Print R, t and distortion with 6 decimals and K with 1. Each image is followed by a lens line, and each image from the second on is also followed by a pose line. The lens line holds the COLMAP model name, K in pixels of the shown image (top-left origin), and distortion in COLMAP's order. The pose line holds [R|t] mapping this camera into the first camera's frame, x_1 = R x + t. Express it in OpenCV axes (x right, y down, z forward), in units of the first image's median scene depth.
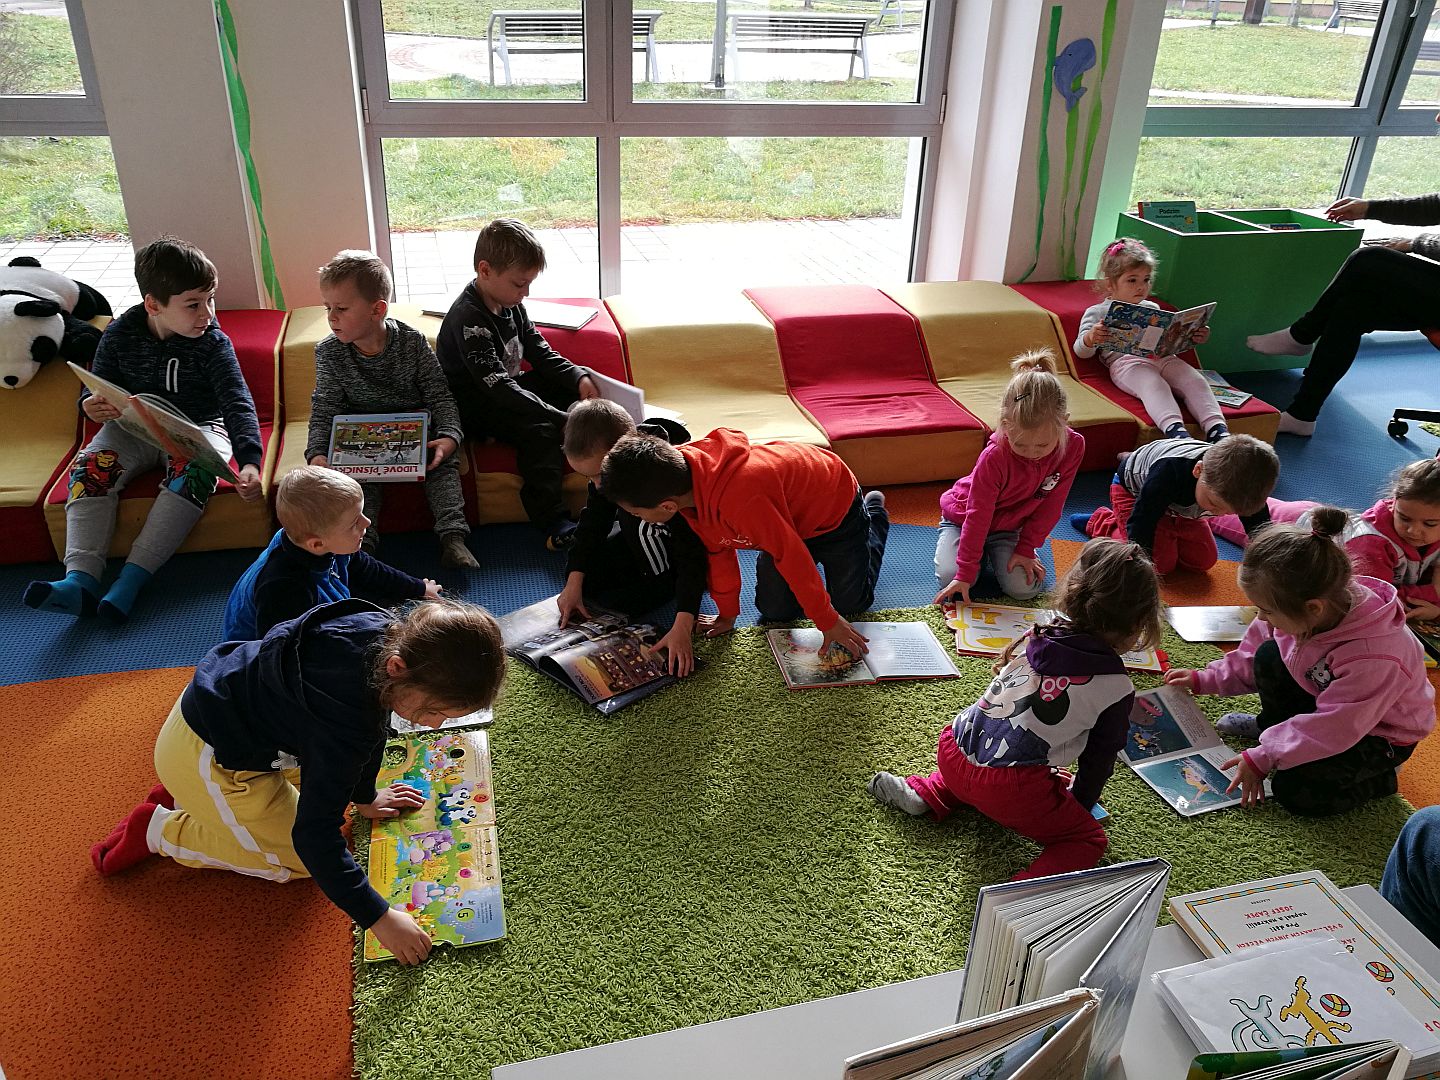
lens RADIAL K [[1146.2, 0, 716.1], [0, 1146.2, 548.7], [0, 0, 1]] dist [-0.064998, 0.065100]
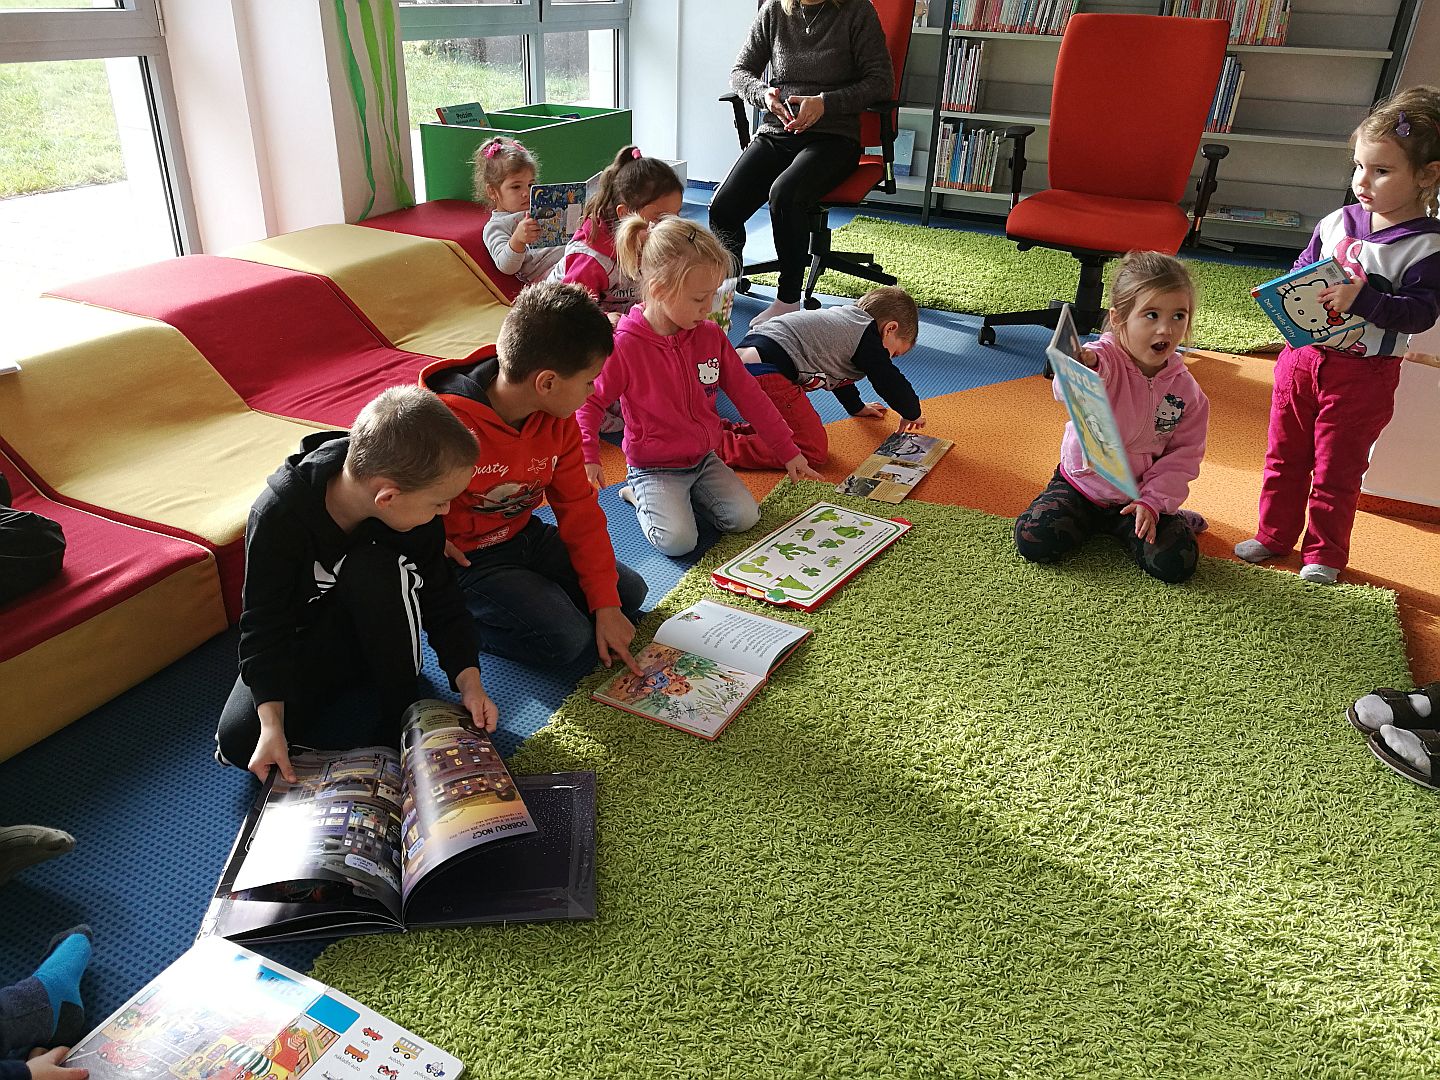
lens RADIAL K [[1146.2, 0, 716.1], [0, 1146.2, 548.7], [0, 0, 1]] dist [-0.064998, 0.065100]
pose [[0.613485, -0.356965, 0.704424, -0.260585], [0.341768, 0.924158, 0.170667, -0.073369], [-0.711920, 0.136048, 0.688956, 0.316919]]
